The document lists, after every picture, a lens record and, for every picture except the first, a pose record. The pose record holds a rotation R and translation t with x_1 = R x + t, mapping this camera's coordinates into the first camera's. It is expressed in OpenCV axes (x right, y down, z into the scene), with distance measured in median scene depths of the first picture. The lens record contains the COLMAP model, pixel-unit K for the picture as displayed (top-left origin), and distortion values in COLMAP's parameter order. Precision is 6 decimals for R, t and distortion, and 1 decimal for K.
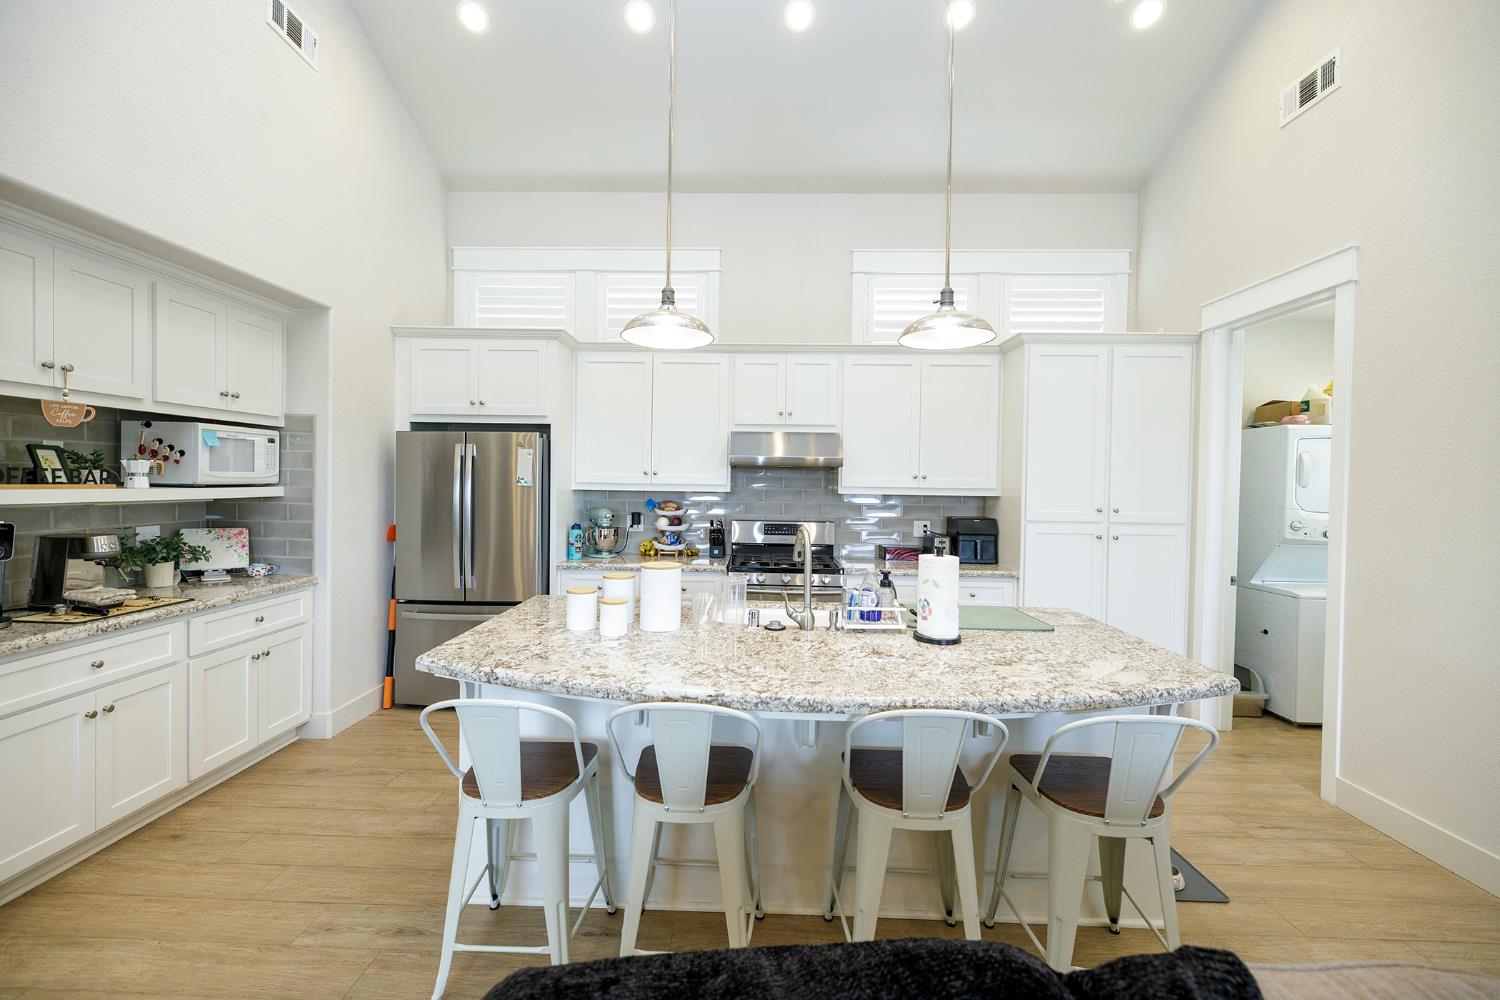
lens RADIAL K [[630.2, 0, 741.6], [0, 630.2, 494.8], [0, 0, 1]] dist [0.000185, 0.000517]
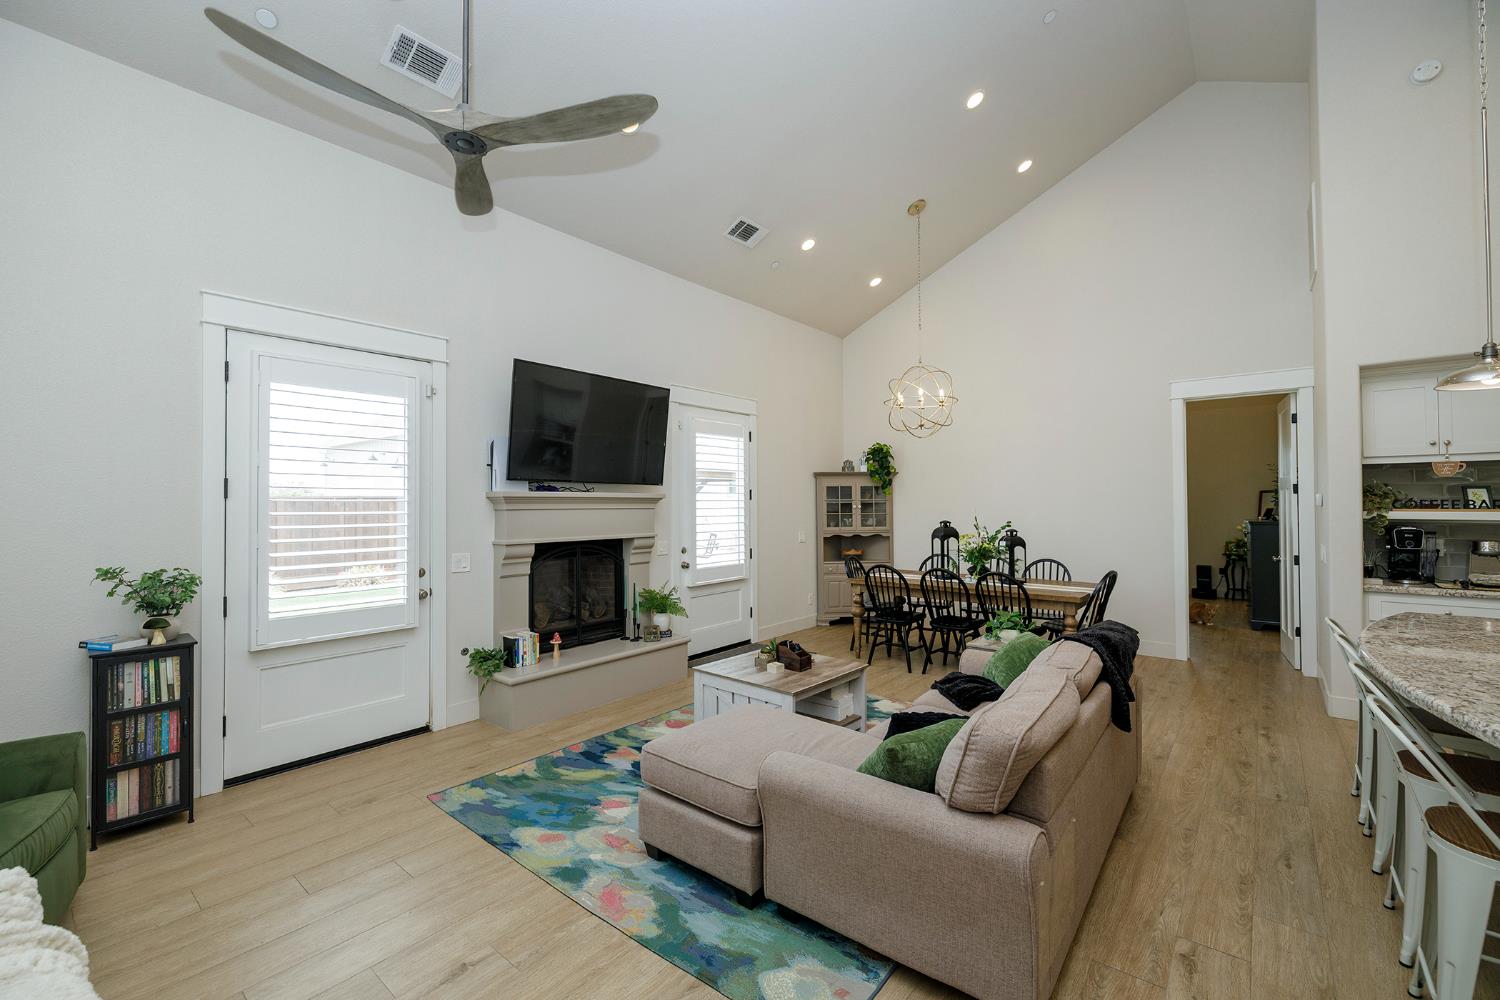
lens RADIAL K [[630.2, 0, 739.8], [0, 630.2, 493.5], [0, 0, 1]] dist [0.000185, 0.000517]
pose [[-0.623055, -0.024575, -0.781792, 0.857512], [-0.018861, 0.999688, -0.016394, 0.003496], [0.781950, 0.004531, -0.623324, 0.318281]]
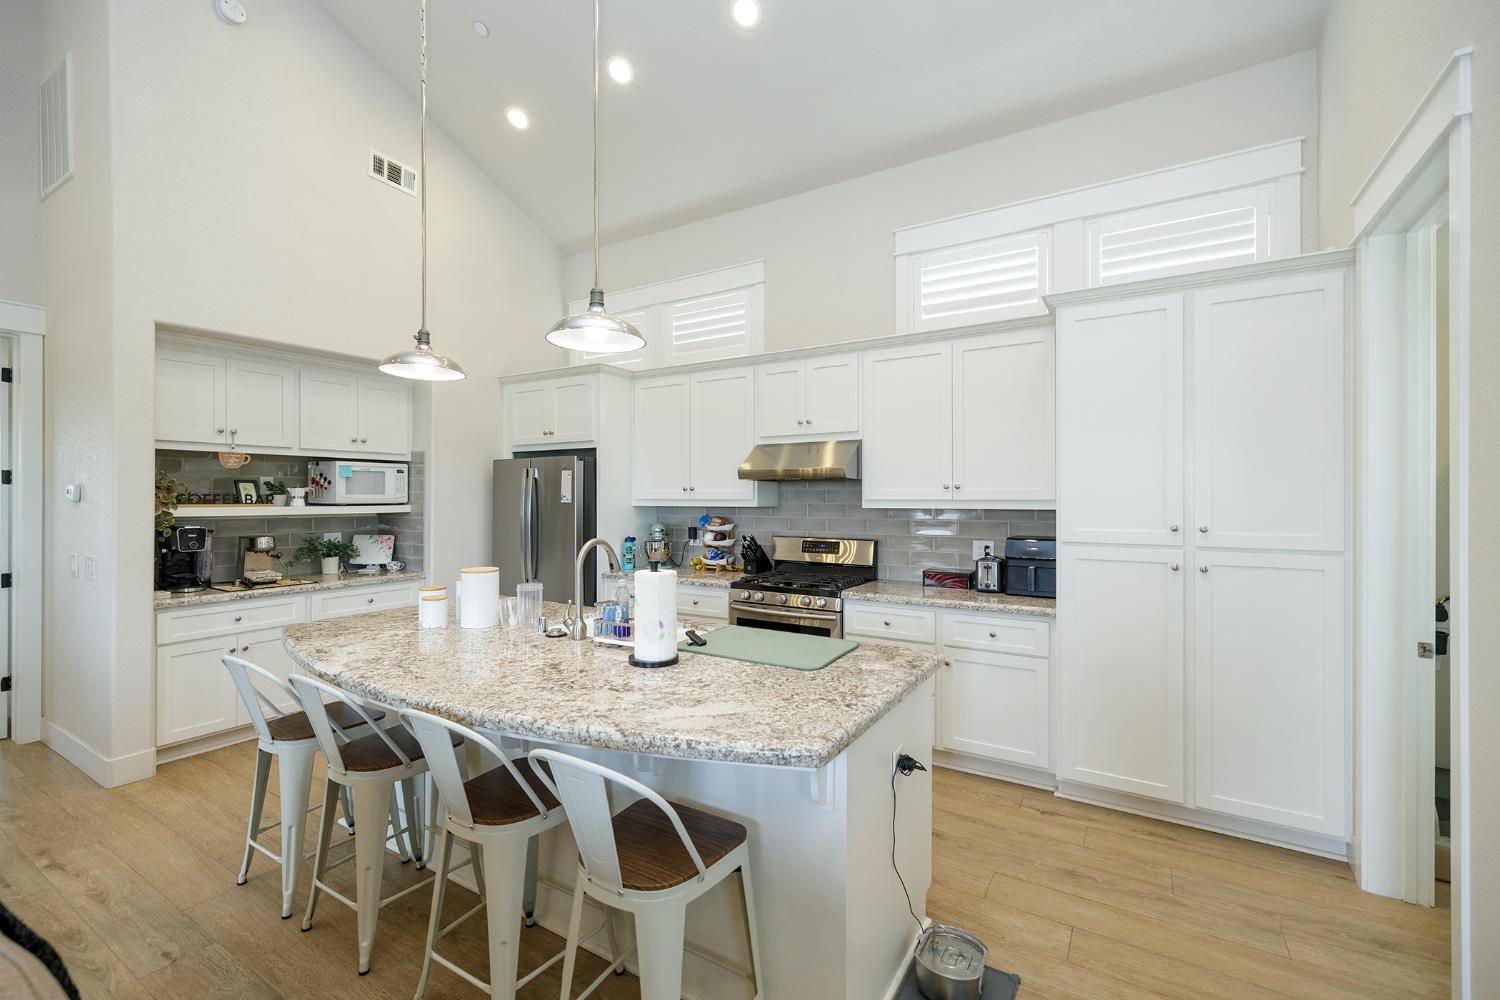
lens RADIAL K [[630.2, 0, 744.7], [0, 630.2, 502.3], [0, 0, 1]] dist [0.000185, 0.000517]
pose [[0.865236, -0.011281, -0.501239, 0.483152], [0.002965, 0.999844, -0.017384, 0.005660], [0.501357, 0.013555, 0.865134, 0.154248]]
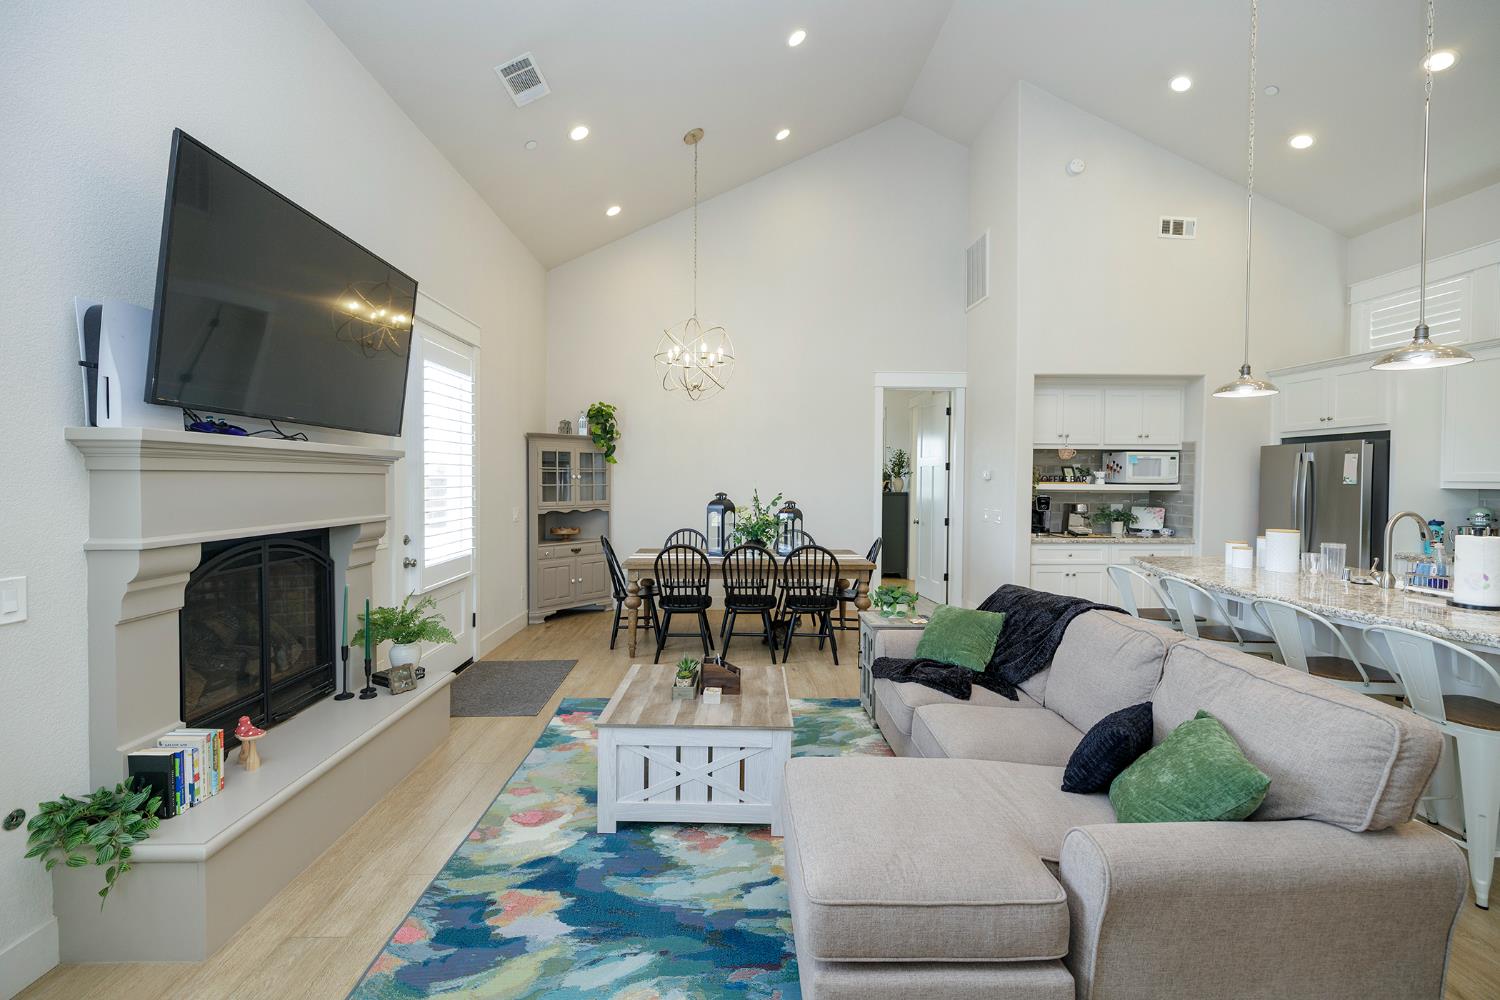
lens RADIAL K [[630.2, 0, 746.6], [0, 630.2, 488.4], [0, 0, 1]] dist [0.000185, 0.000517]
pose [[0.049906, 0.002253, -0.998751, 0.765421], [-0.025882, 0.999665, 0.000962, 0.021640], [0.998419, 0.025802, 0.049947, -0.214427]]
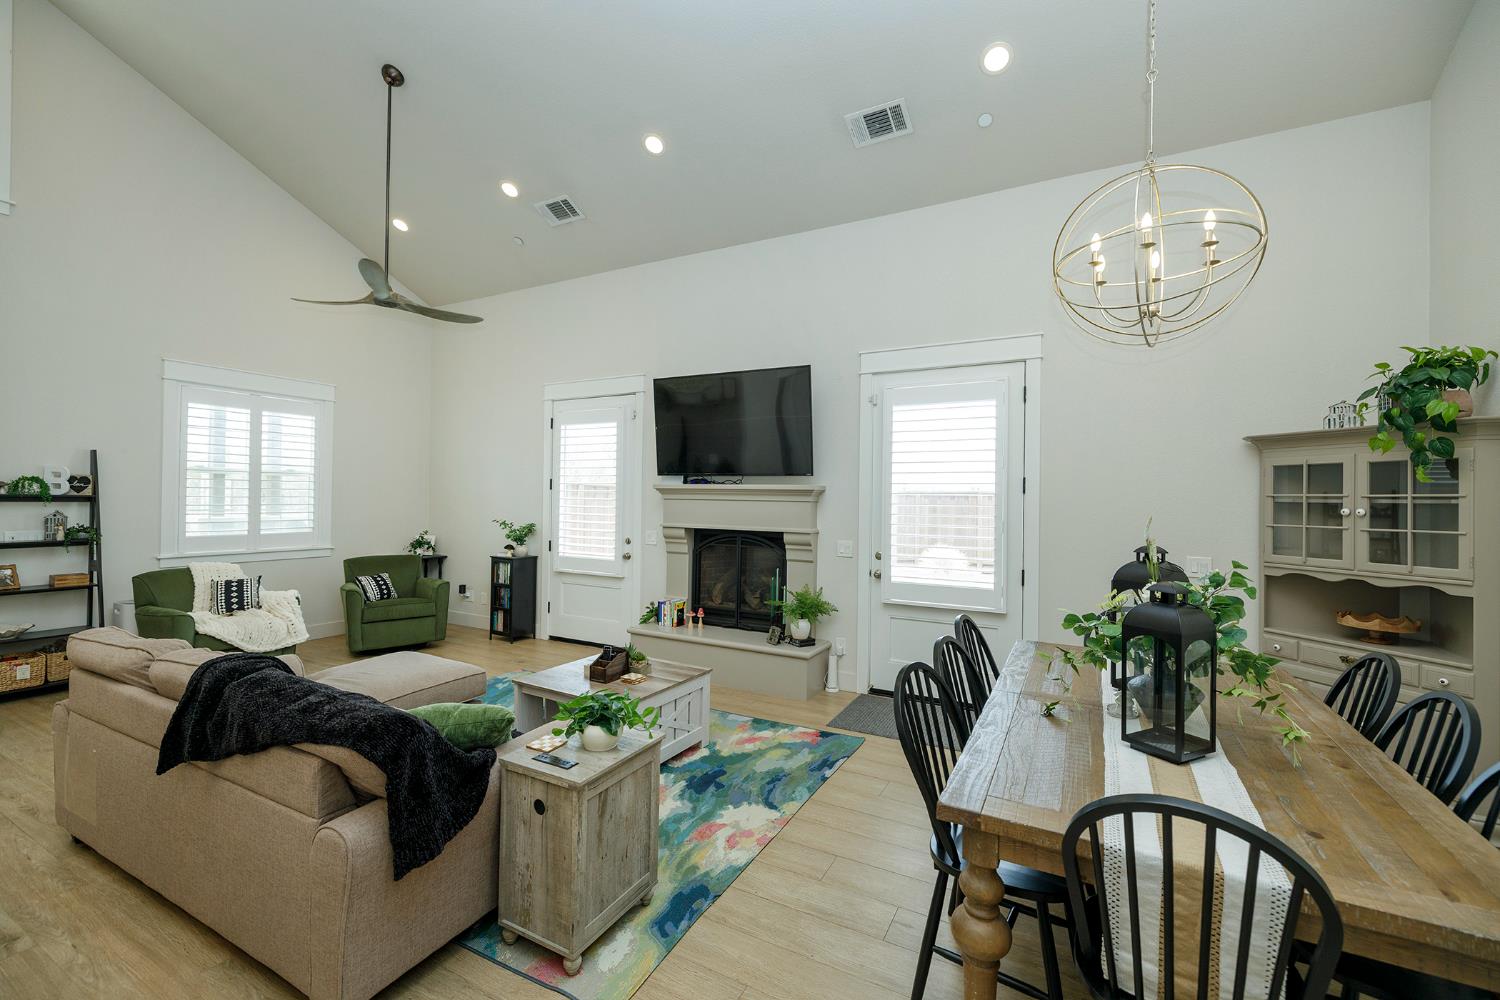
lens RADIAL K [[630.2, 0, 745.1], [0, 630.2, 497.2], [0, 0, 1]] dist [0.000185, 0.000517]
pose [[-0.886689, -0.026595, 0.461601, -0.477646], [-0.017438, 0.999558, 0.024094, -0.018033], [-0.462038, 0.013315, -0.886760, 0.453391]]
